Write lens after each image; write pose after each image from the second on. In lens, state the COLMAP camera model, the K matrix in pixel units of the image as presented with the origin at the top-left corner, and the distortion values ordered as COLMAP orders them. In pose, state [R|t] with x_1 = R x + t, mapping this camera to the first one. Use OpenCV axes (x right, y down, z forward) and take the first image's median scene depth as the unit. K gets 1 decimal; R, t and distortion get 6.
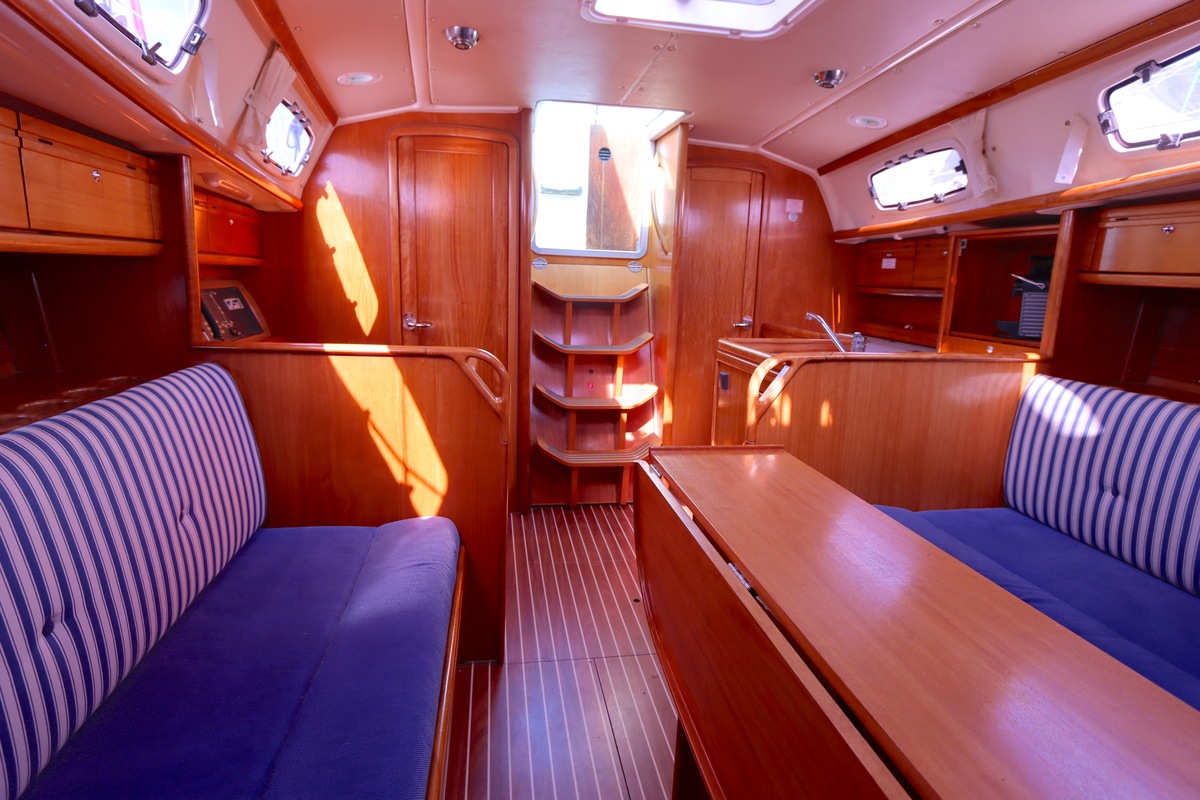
lens RADIAL K [[611.7, 0, 597.3], [0, 611.7, 390.7], [0, 0, 1]] dist [-0.020092, 0.004361]
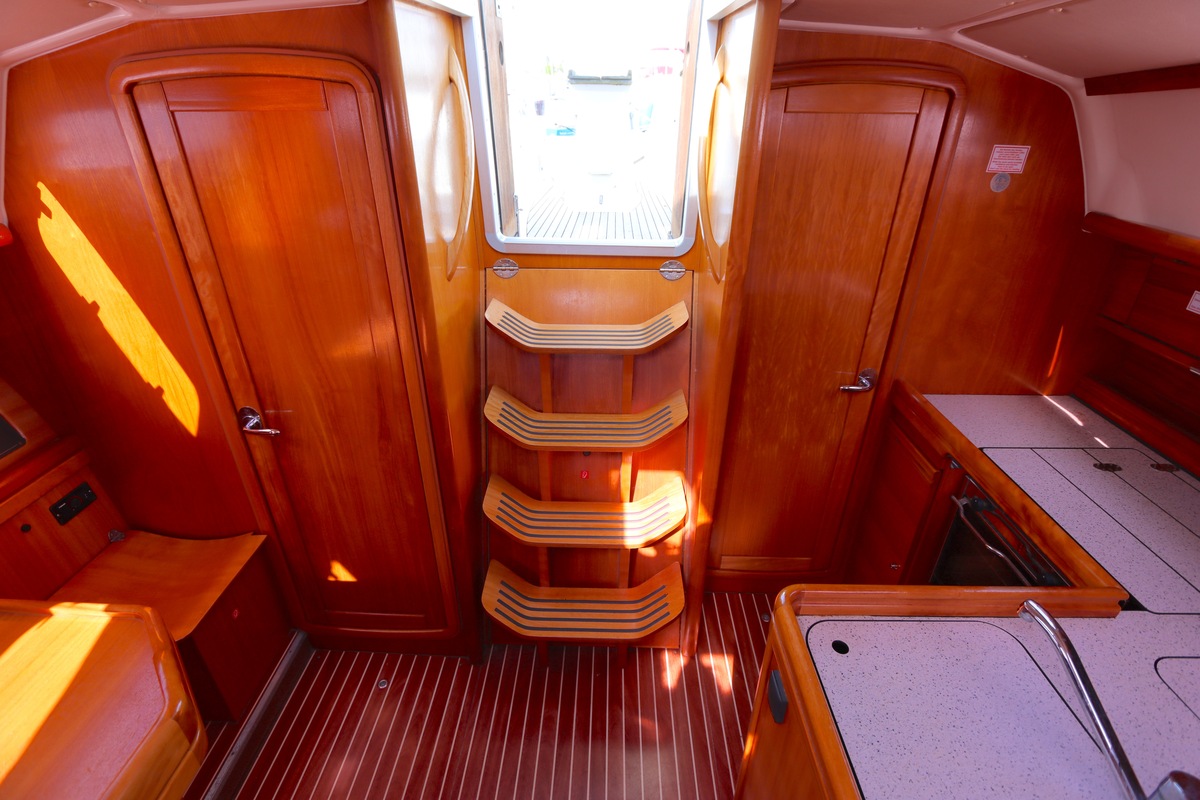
lens RADIAL K [[567.1, 0, 593.8], [0, 567.1, 396.1], [0, 0, 1]] dist [-0.017222, 0.000678]
pose [[0.980780, 0.066575, -0.183409, 0.124415], [-0.010743, 0.956989, 0.289927, -0.318560], [0.194822, -0.282384, 0.939310, 0.601203]]
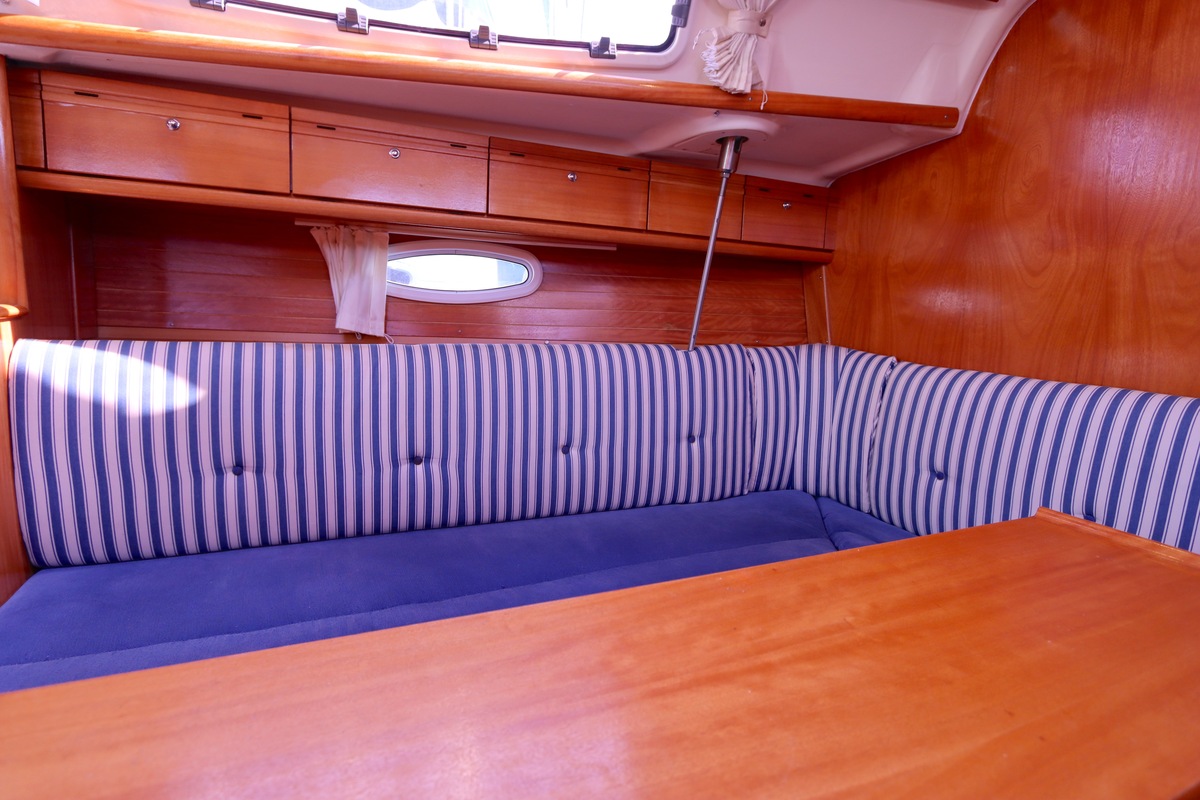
lens RADIAL K [[611.7, 0, 596.5], [0, 611.7, 393.5], [0, 0, 1]] dist [-0.020092, 0.004361]
pose [[-0.260959, -0.194171, 0.945621, 0.012350], [0.129425, 0.963681, 0.233596, -0.031834], [-0.956635, 0.183346, -0.226350, 0.464686]]
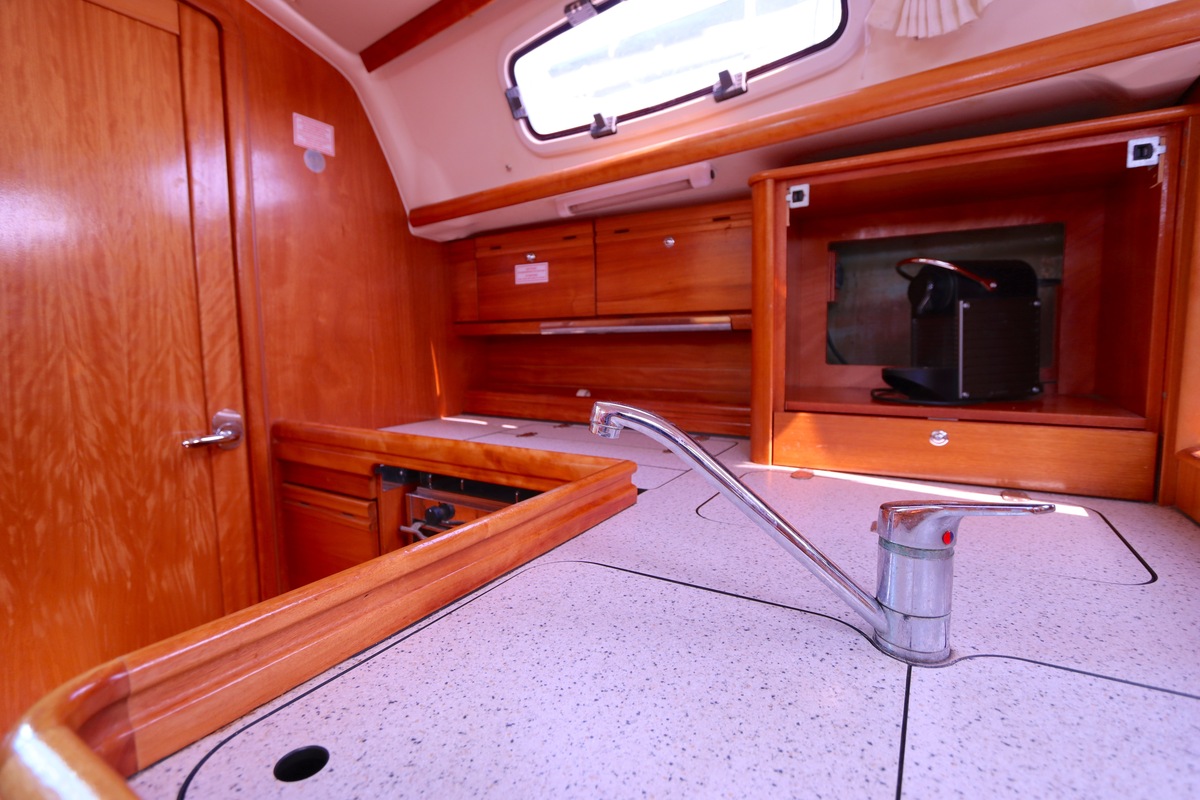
lens RADIAL K [[567.1, 0, 601.0], [0, 567.1, 391.6], [0, 0, 1]] dist [-0.017222, 0.000678]
pose [[0.658431, -0.108883, 0.744724, 0.188864], [0.173487, 0.984791, -0.009402, -0.119218], [-0.732374, 0.135391, 0.667307, 0.799232]]
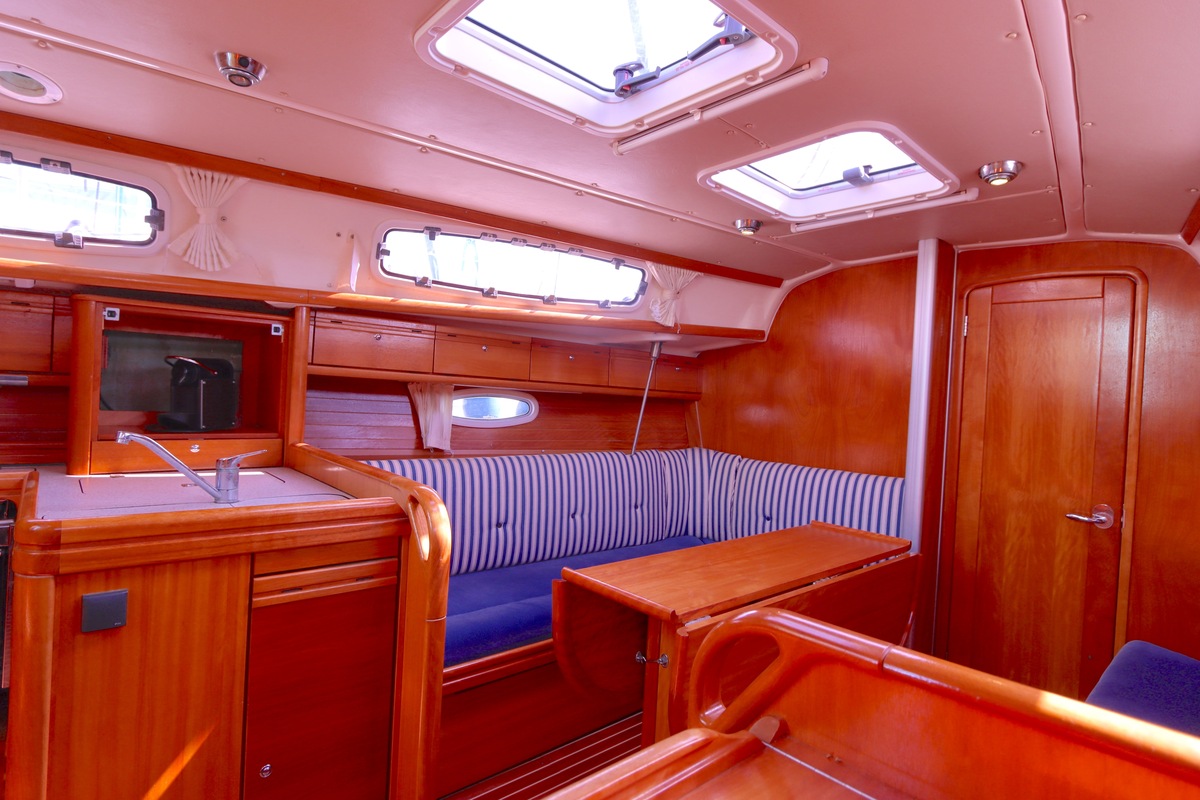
lens RADIAL K [[611.7, 0, 601.3], [0, 611.7, 396.9], [0, 0, 1]] dist [-0.020092, 0.004361]
pose [[-0.530242, -0.069315, 0.845008, -0.304934], [0.090078, 0.986406, 0.137437, -0.178097], [-0.843048, 0.148991, -0.516790, 0.835615]]
